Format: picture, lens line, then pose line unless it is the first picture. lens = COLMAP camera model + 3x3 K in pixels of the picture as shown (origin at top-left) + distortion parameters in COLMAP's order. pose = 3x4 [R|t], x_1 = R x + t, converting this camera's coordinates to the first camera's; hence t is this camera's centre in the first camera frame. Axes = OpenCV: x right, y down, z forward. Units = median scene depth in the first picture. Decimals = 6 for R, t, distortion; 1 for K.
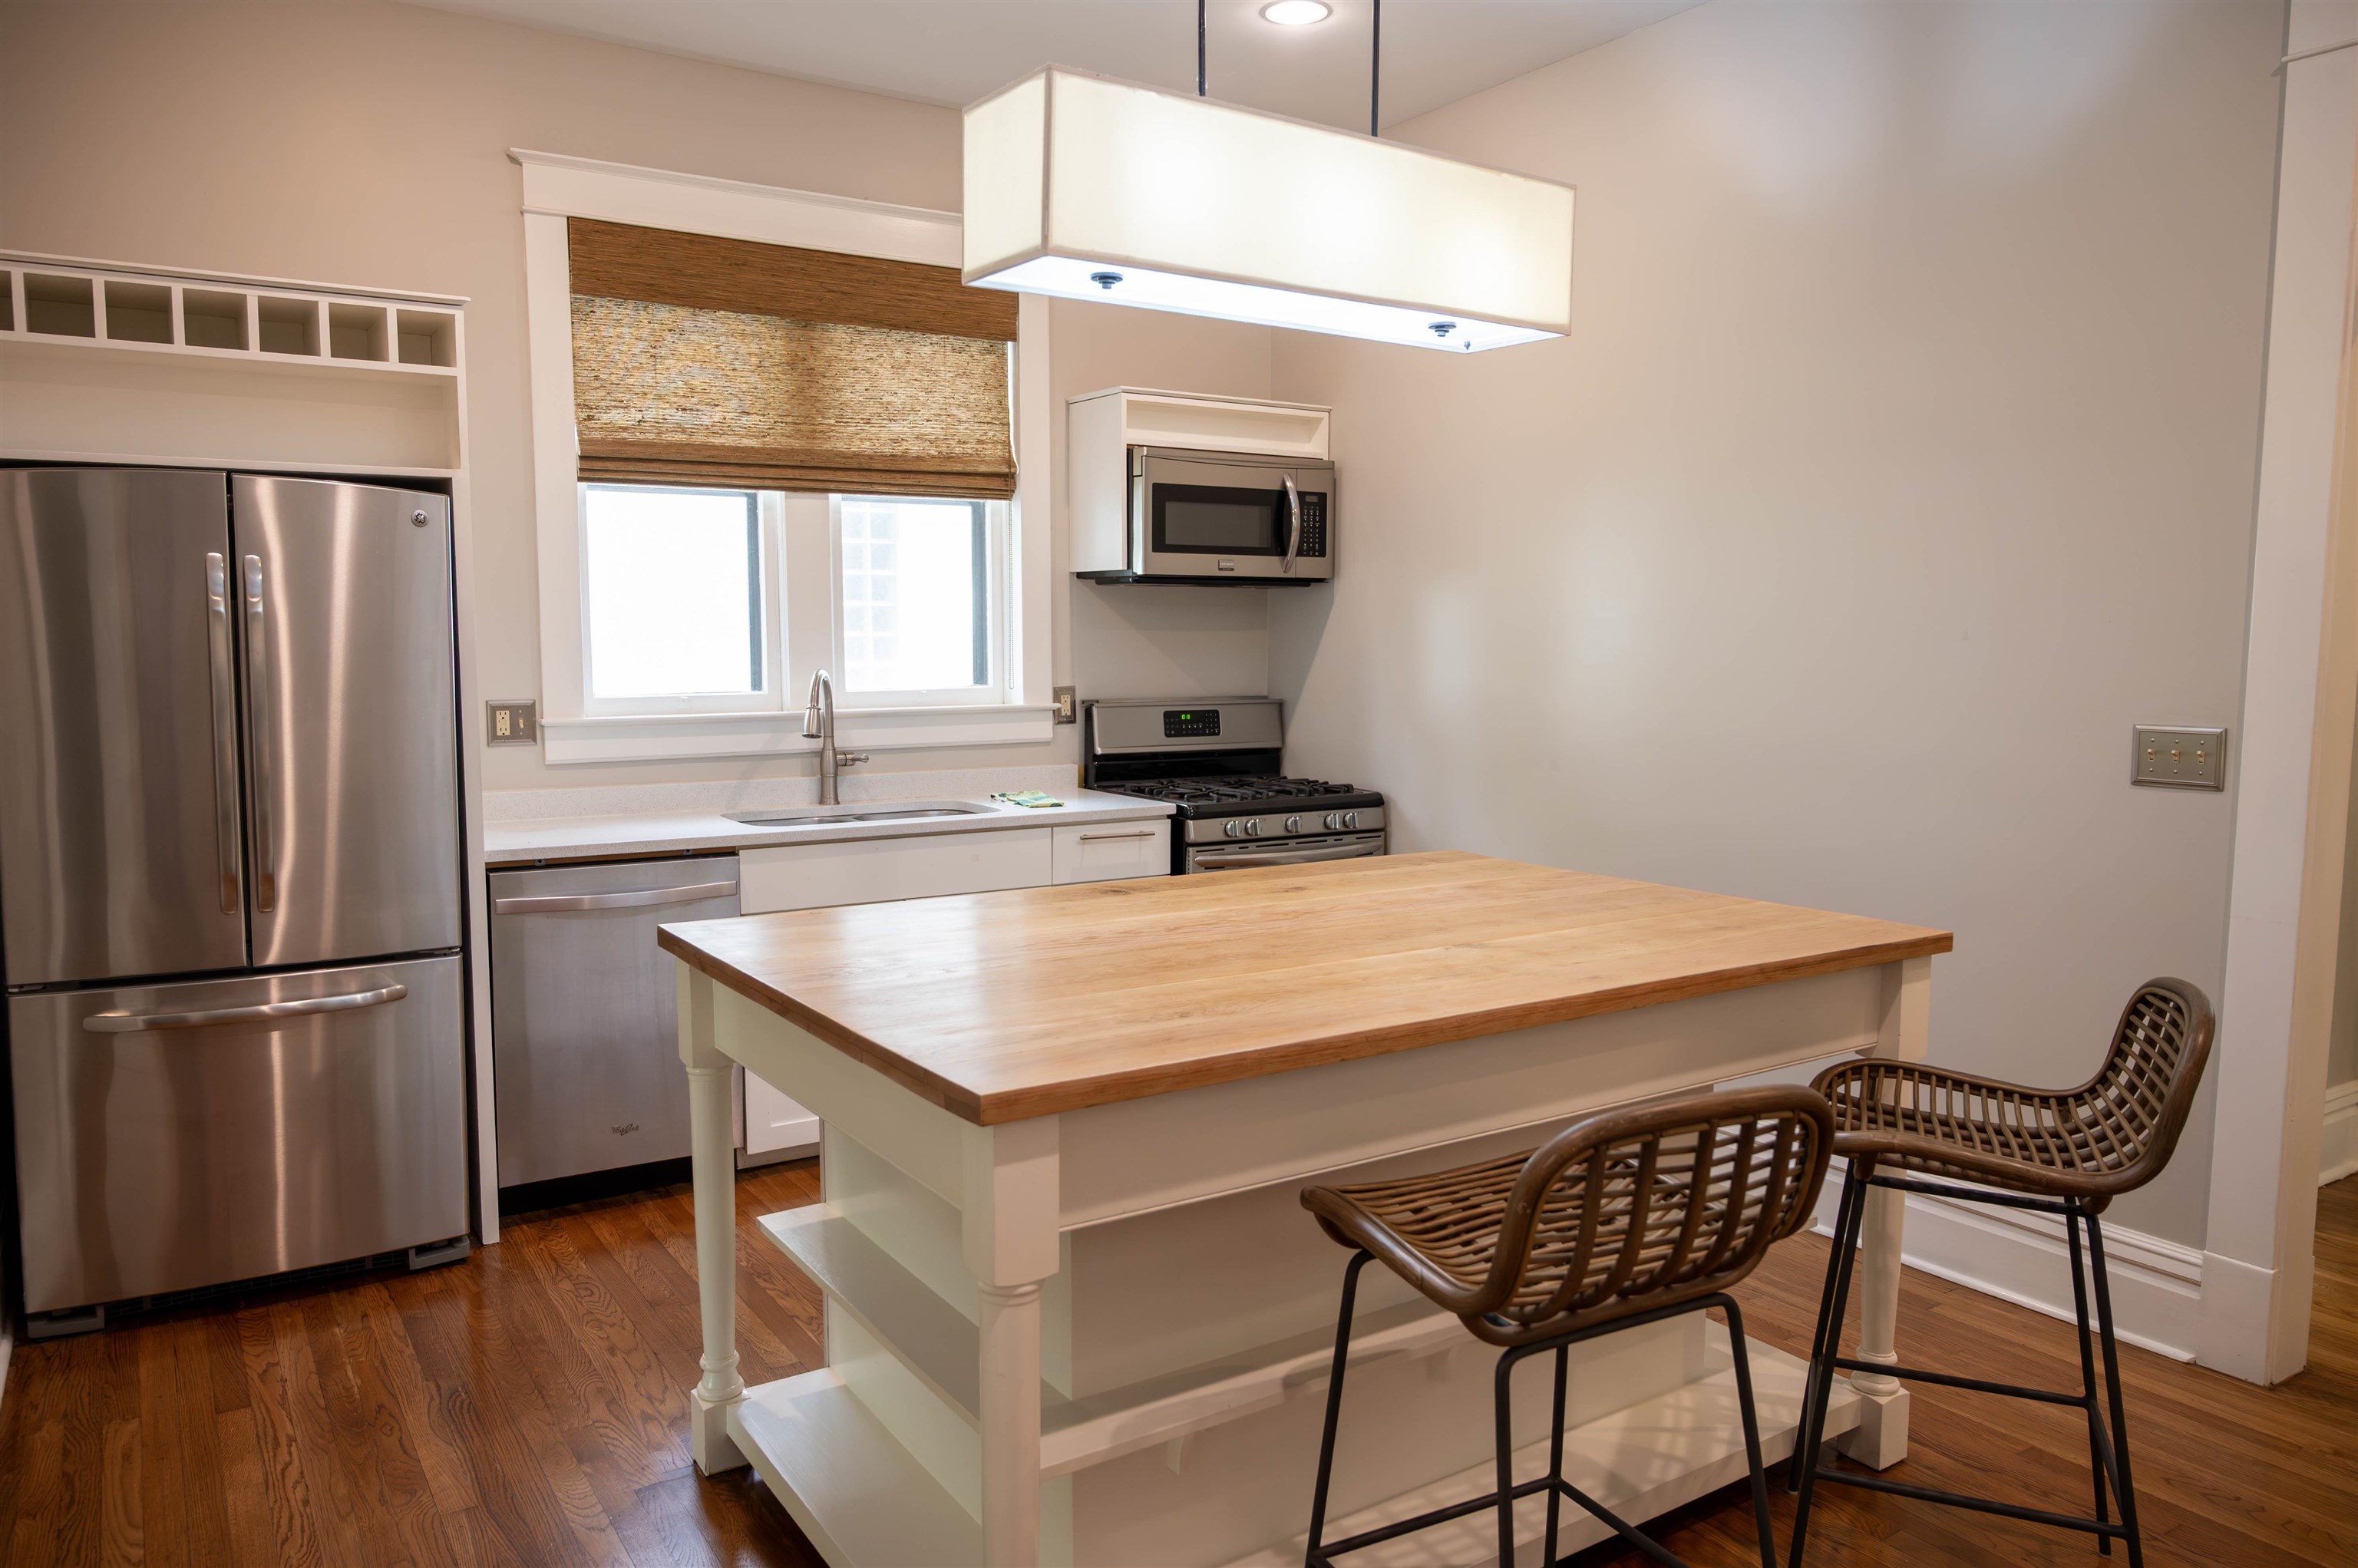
lens RADIAL K [[1605.1, 0, 1182.8], [0, 1605.1, 790.3], [0, 0, 1]] dist [-0.006431, 0.005024]
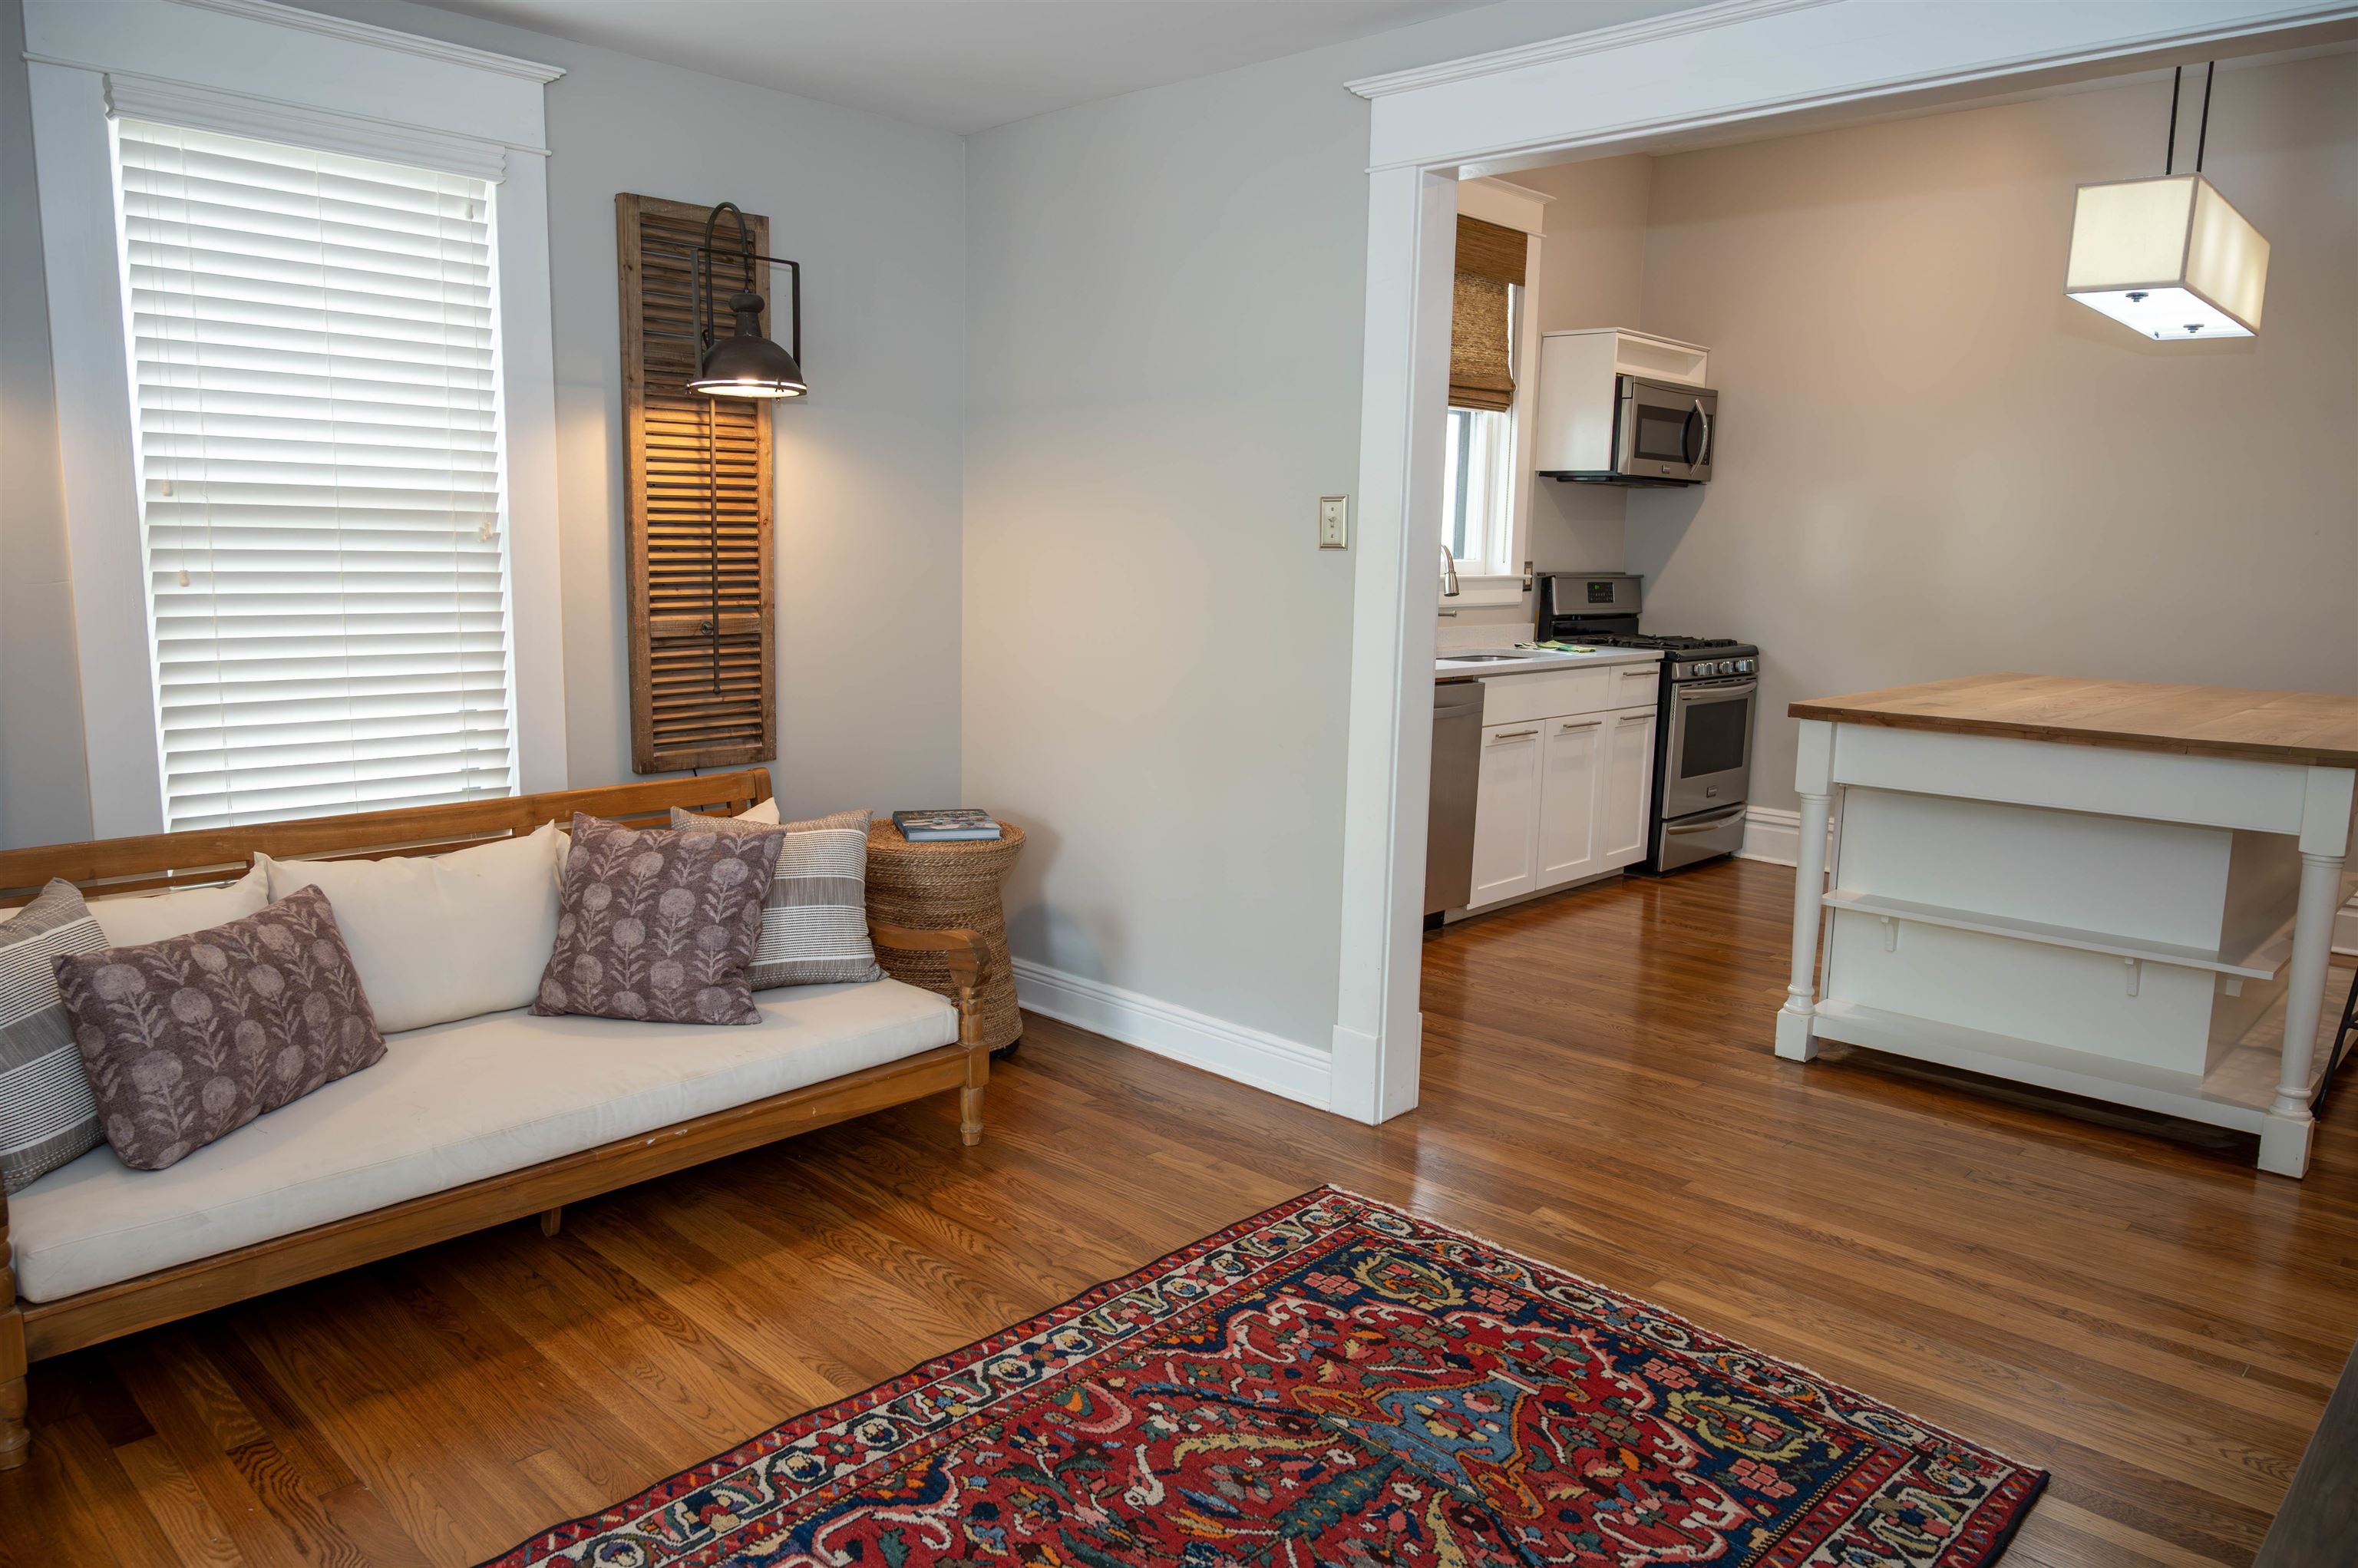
lens RADIAL K [[1605.1, 0, 1170.2], [0, 1605.1, 777.1], [0, 0, 1]] dist [-0.006431, 0.005024]
pose [[0.975108, -0.016572, 0.221110, -0.638399], [0.004972, 0.998586, 0.052918, 0.037345], [-0.221675, -0.050502, 0.973812, -0.183798]]
